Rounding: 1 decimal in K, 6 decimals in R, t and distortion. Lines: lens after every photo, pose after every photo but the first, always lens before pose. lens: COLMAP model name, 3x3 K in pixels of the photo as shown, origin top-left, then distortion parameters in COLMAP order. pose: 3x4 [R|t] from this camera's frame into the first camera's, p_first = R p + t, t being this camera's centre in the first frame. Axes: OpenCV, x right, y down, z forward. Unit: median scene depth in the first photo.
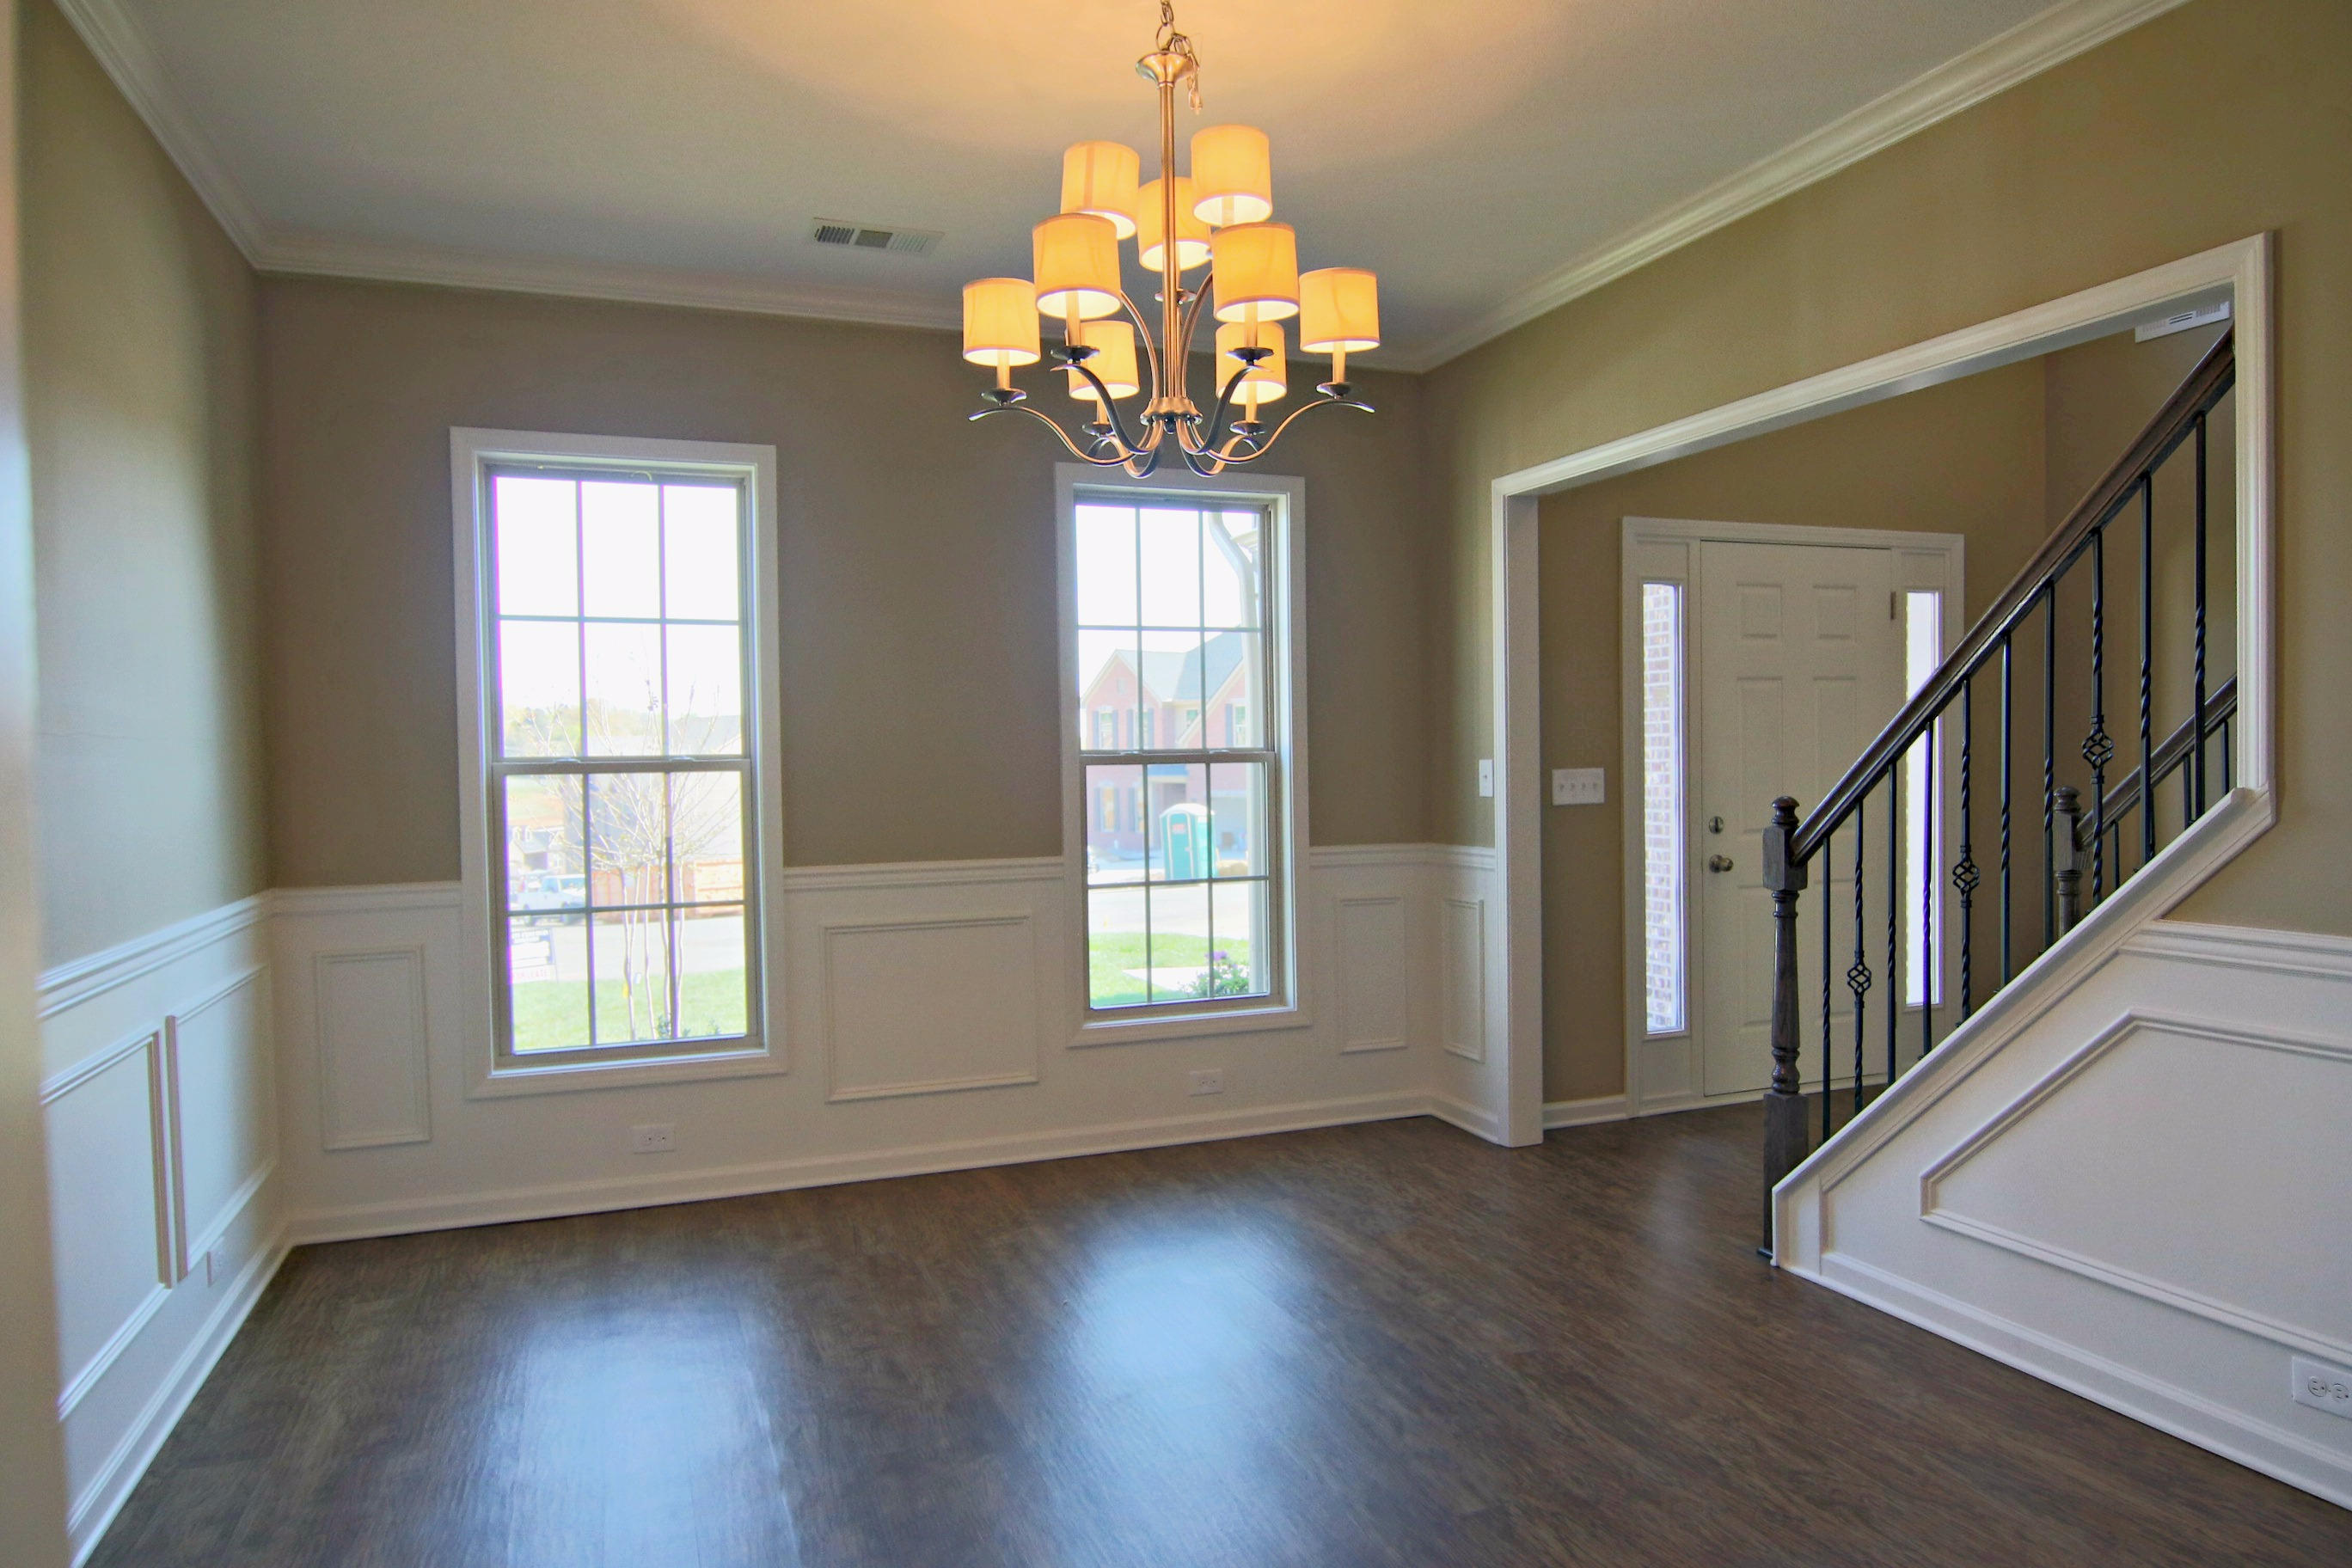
lens RADIAL K [[1482.5, 0, 1190.8], [0, 1482.5, 809.1], [0, 0, 1]] dist [-0.005047, -0.001100]
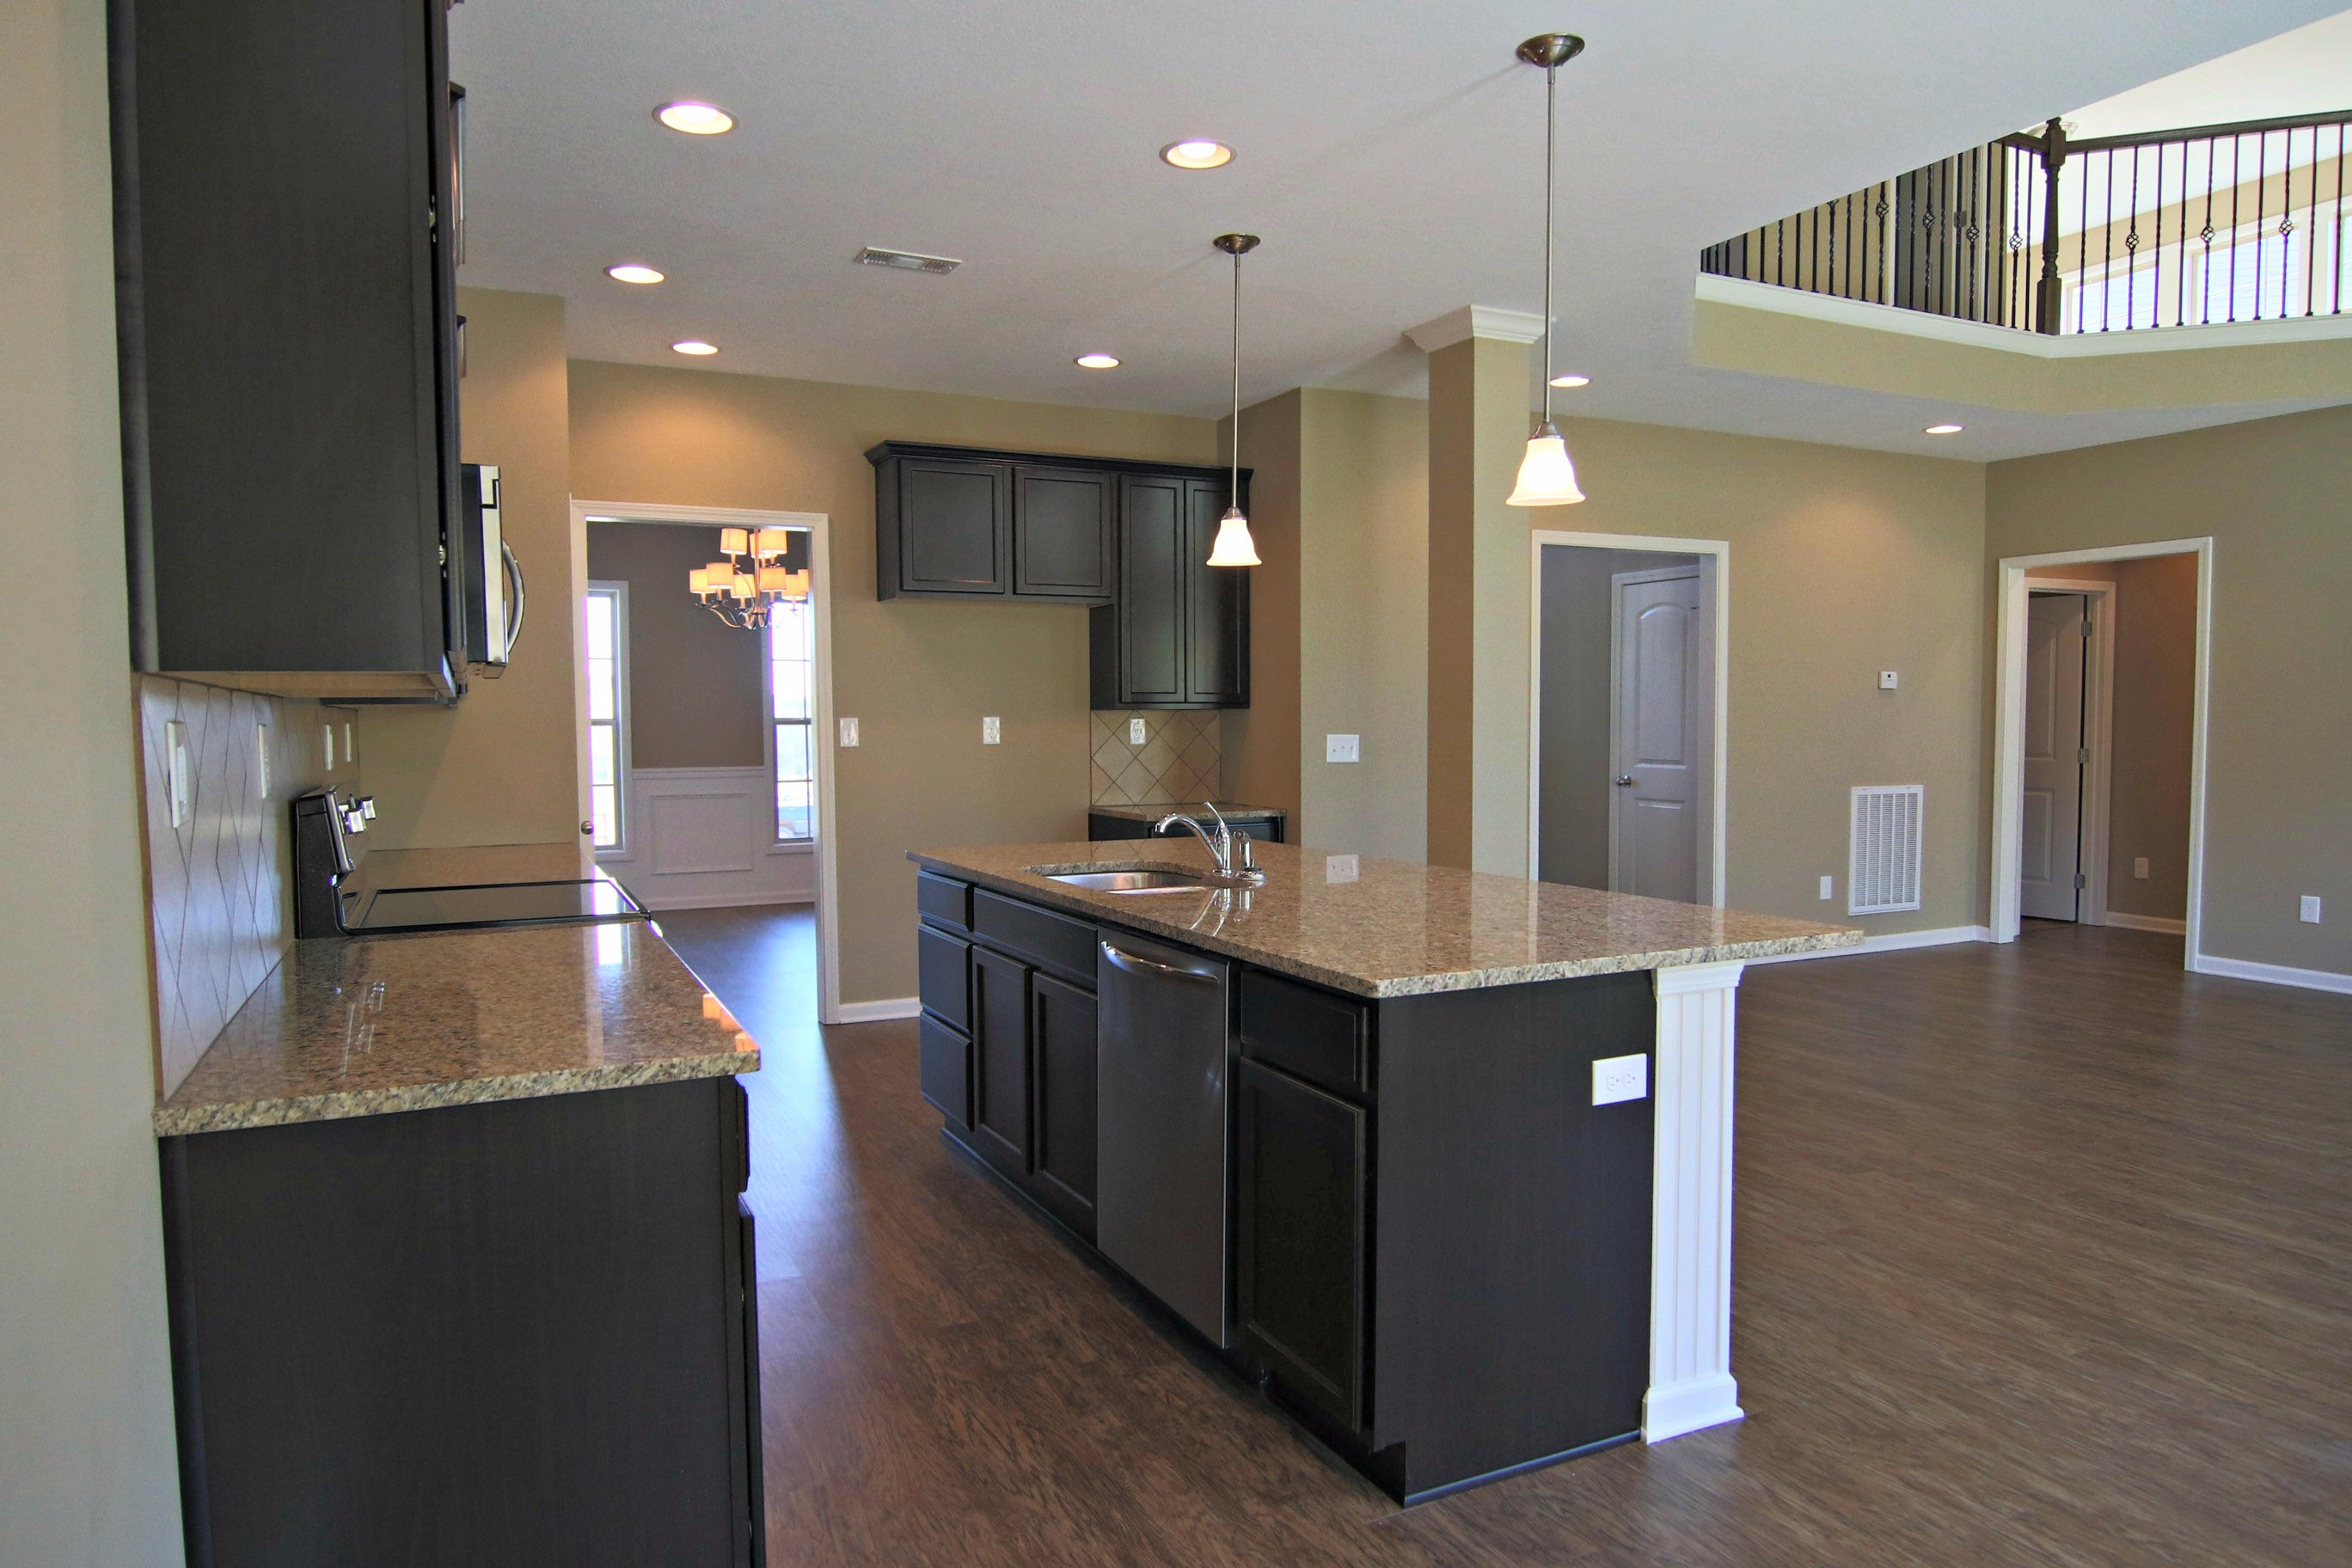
lens RADIAL K [[1482.5, 0, 1190.8], [0, 1482.5, 809.1], [0, 0, 1]] dist [-0.005047, -0.001100]
pose [[0.996098, 0.006257, 0.088028, 0.359095], [-0.008443, 0.999665, 0.024477, 0.037975], [-0.087845, -0.025125, 0.995817, -1.267709]]
